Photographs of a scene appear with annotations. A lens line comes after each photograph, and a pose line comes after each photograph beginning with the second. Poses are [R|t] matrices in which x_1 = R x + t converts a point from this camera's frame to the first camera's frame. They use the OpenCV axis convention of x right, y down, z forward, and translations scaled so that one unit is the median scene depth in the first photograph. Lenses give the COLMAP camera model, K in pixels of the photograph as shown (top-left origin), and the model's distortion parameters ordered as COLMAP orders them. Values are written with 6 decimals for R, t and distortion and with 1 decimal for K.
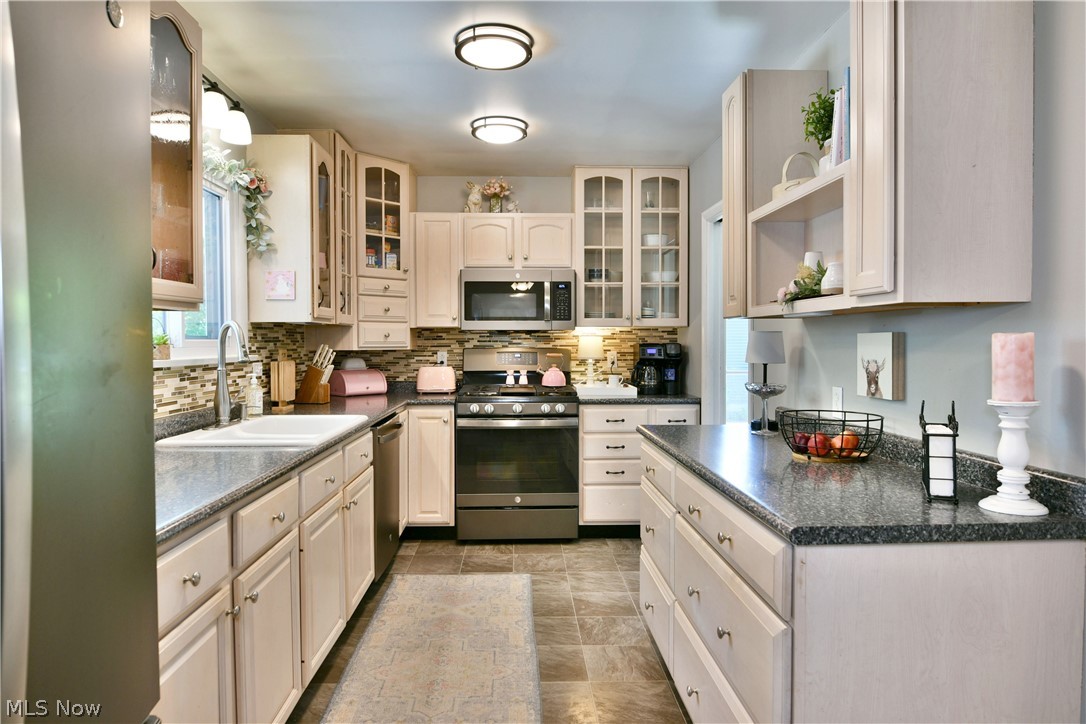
lens RADIAL K [[659.0, 0, 540.4], [0, 659.0, 360.9], [0, 0, 1]] dist [-0.013410, -0.002218]
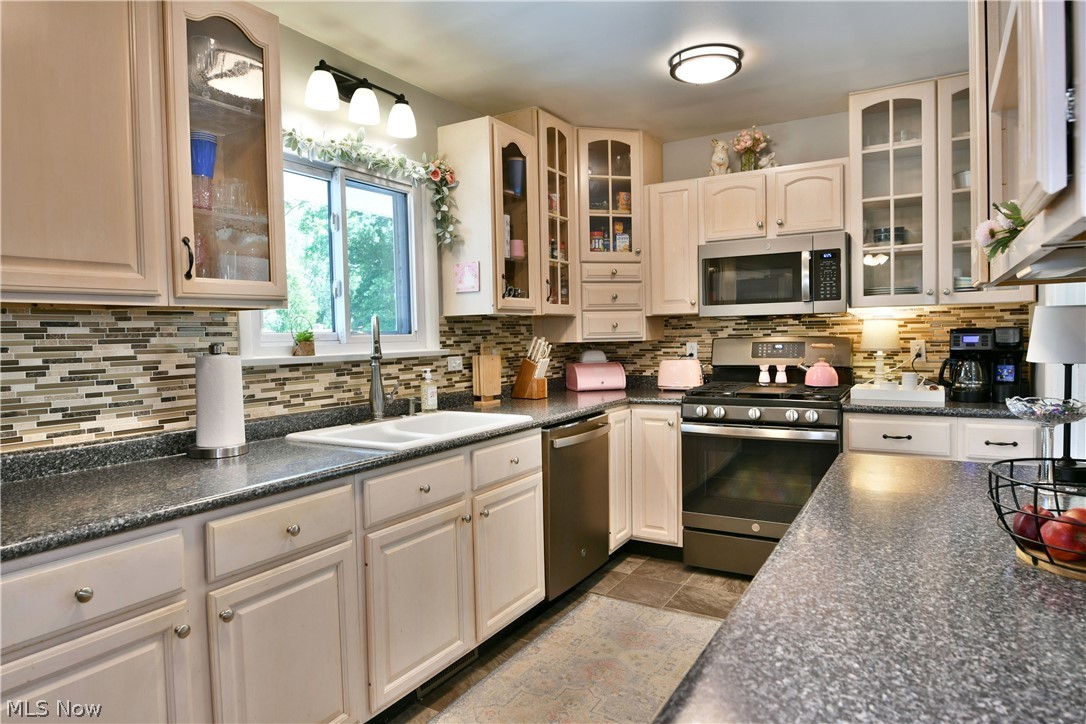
lens RADIAL K [[659.0, 0, 540.4], [0, 659.0, 360.9], [0, 0, 1]] dist [-0.013410, -0.002218]
pose [[0.839207, 0.006035, -0.543778, 0.179472], [0.003821, 0.999848, 0.016994, -0.006069], [0.543798, -0.016339, 0.839057, 0.192093]]
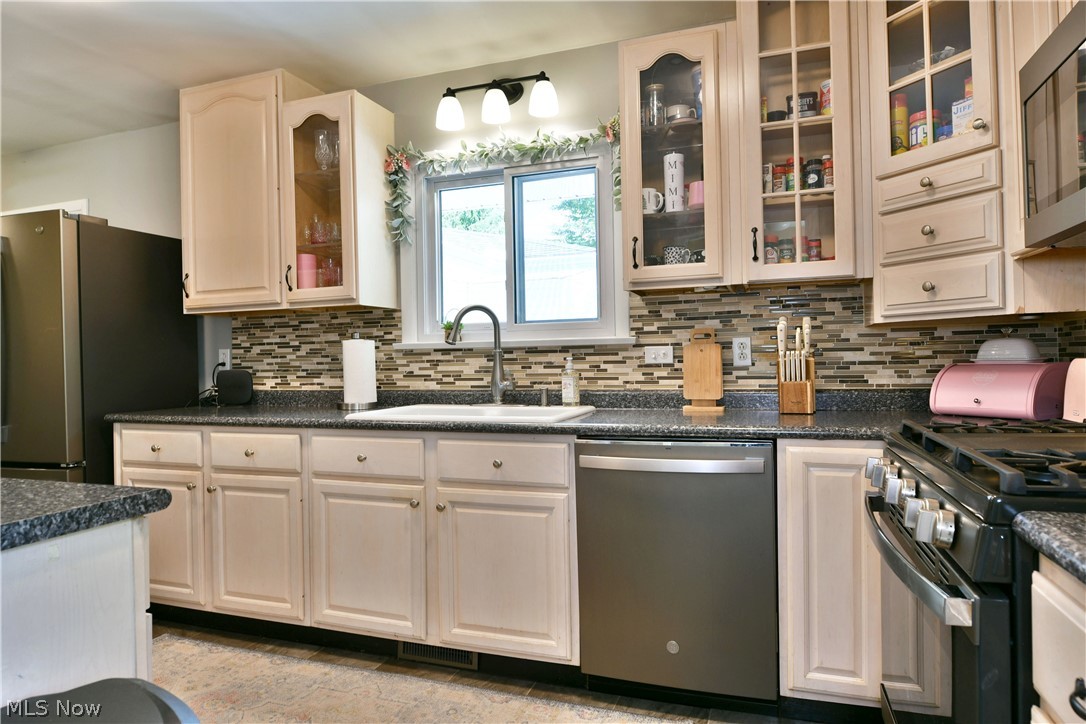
lens RADIAL K [[659.0, 0, 540.4], [0, 659.0, 360.9], [0, 0, 1]] dist [-0.013410, -0.002218]
pose [[-0.368291, 0.007466, -0.929681, 0.302708], [-0.009339, 0.999888, 0.011729, 0.010164], [0.929664, 0.013002, -0.368180, 0.950960]]
